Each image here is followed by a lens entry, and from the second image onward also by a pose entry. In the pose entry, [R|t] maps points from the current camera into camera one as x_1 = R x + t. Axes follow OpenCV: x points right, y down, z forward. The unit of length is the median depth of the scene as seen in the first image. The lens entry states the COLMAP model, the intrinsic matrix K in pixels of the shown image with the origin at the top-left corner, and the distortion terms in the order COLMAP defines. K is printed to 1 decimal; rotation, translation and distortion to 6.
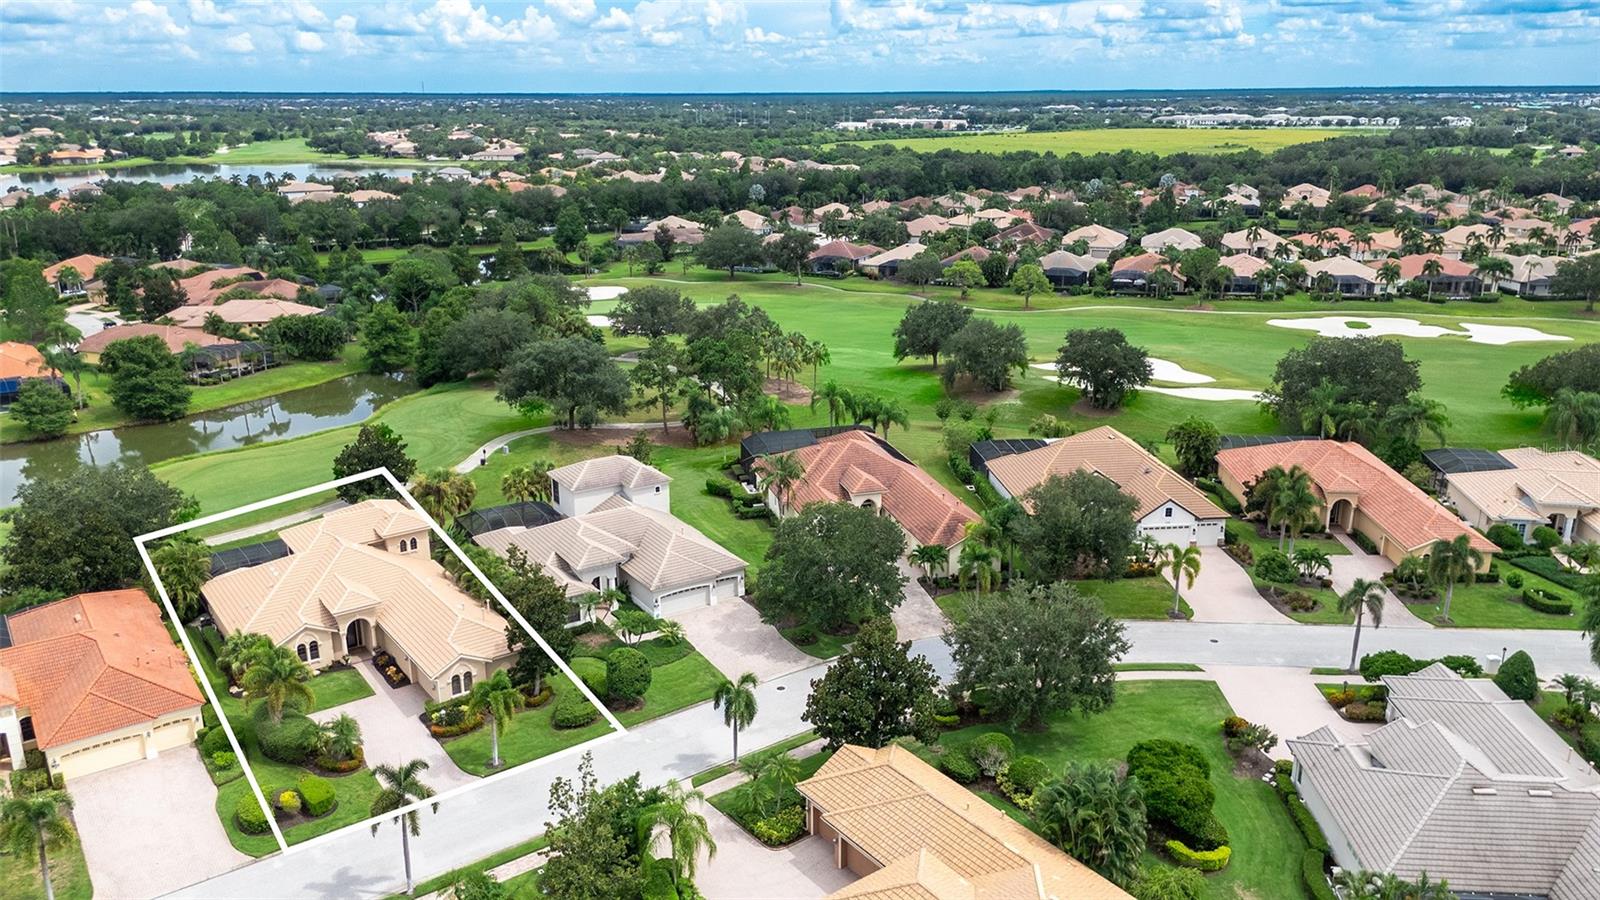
lens RADIAL K [[1103.1, 0, 800.0], [0, 1103.1, 450.0], [0, 0, 1]] dist [0.005611, -0.000381]
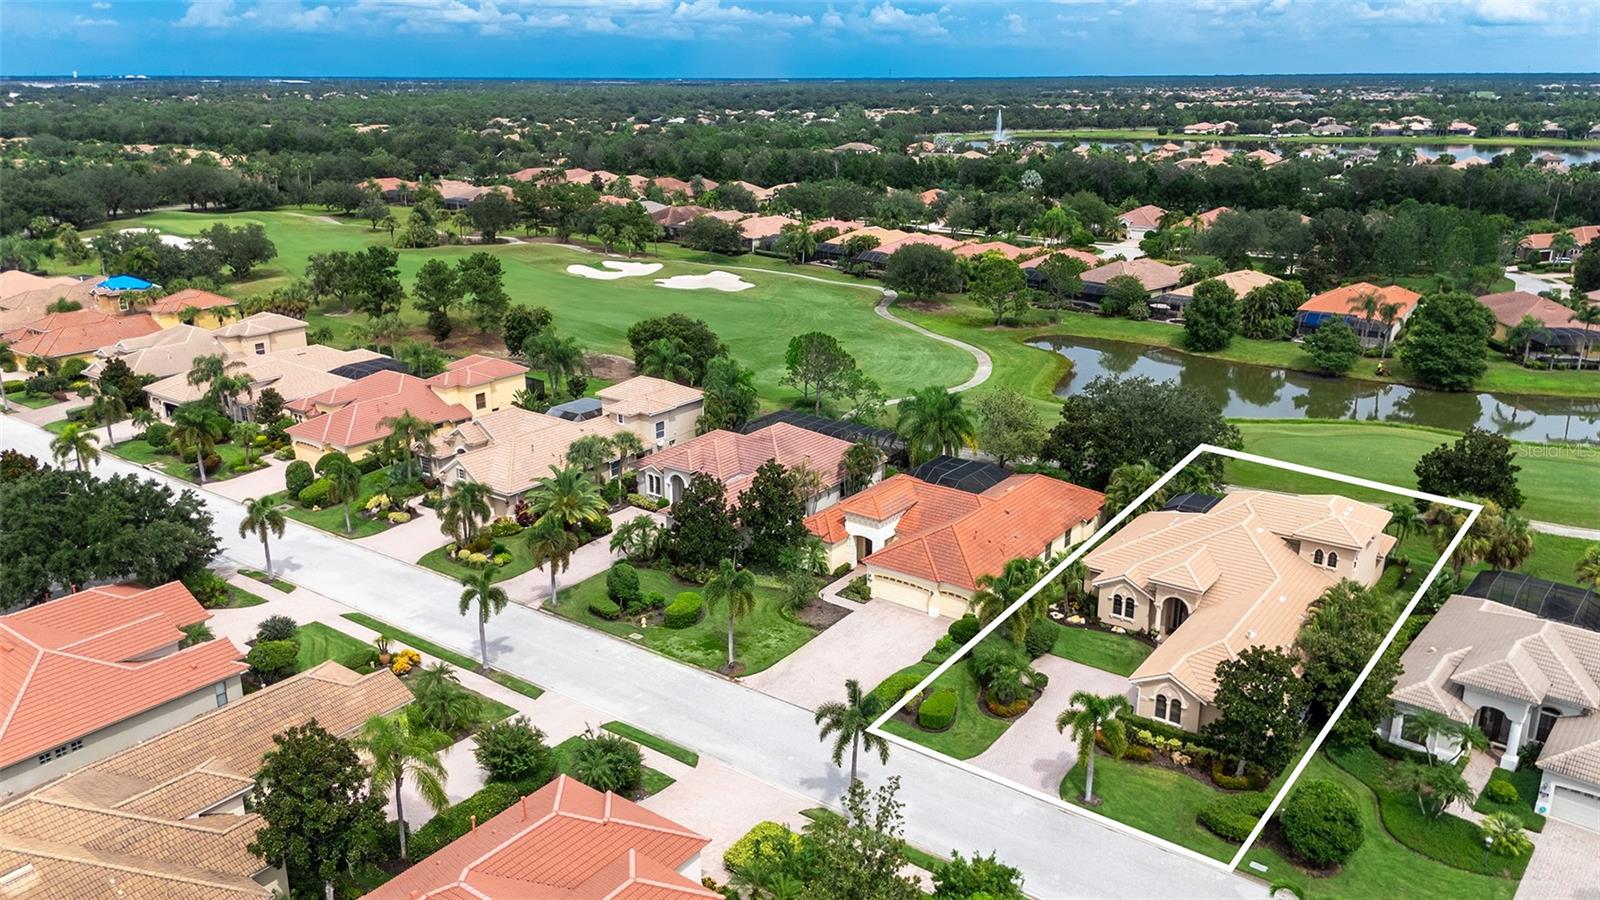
lens RADIAL K [[1165.8, 0, 800.0], [0, 1165.8, 450.0], [0, 0, 1]] dist [-0.004282, -0.006715]
pose [[0.311604, 0.298303, -0.902174, 0.280123], [-0.286906, 0.934669, 0.209952, -0.059044], [0.905863, 0.193417, 0.376832, 0.343713]]
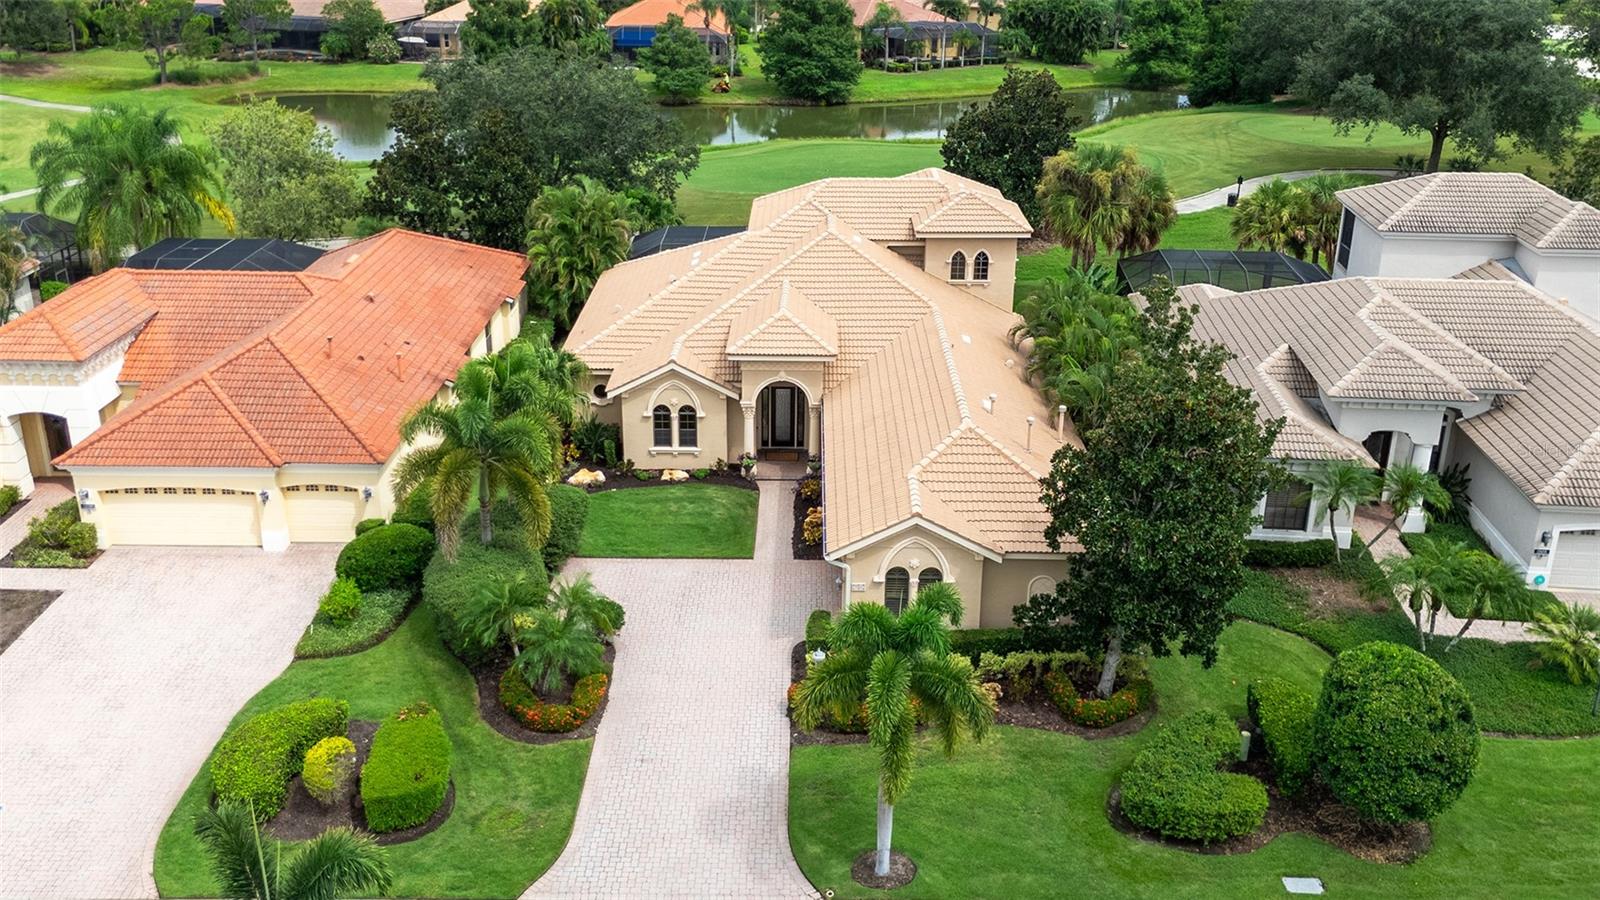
lens RADIAL K [[1466.4, 0, 816.0], [0, 1466.4, 401.3], [0, 0, 1]] dist [0.058342, -0.028821]
pose [[0.804088, 0.224080, -0.550663, -0.069439], [-0.186911, 0.974564, 0.123645, 0.082376], [0.564363, 0.003503, 0.825519, 0.503675]]
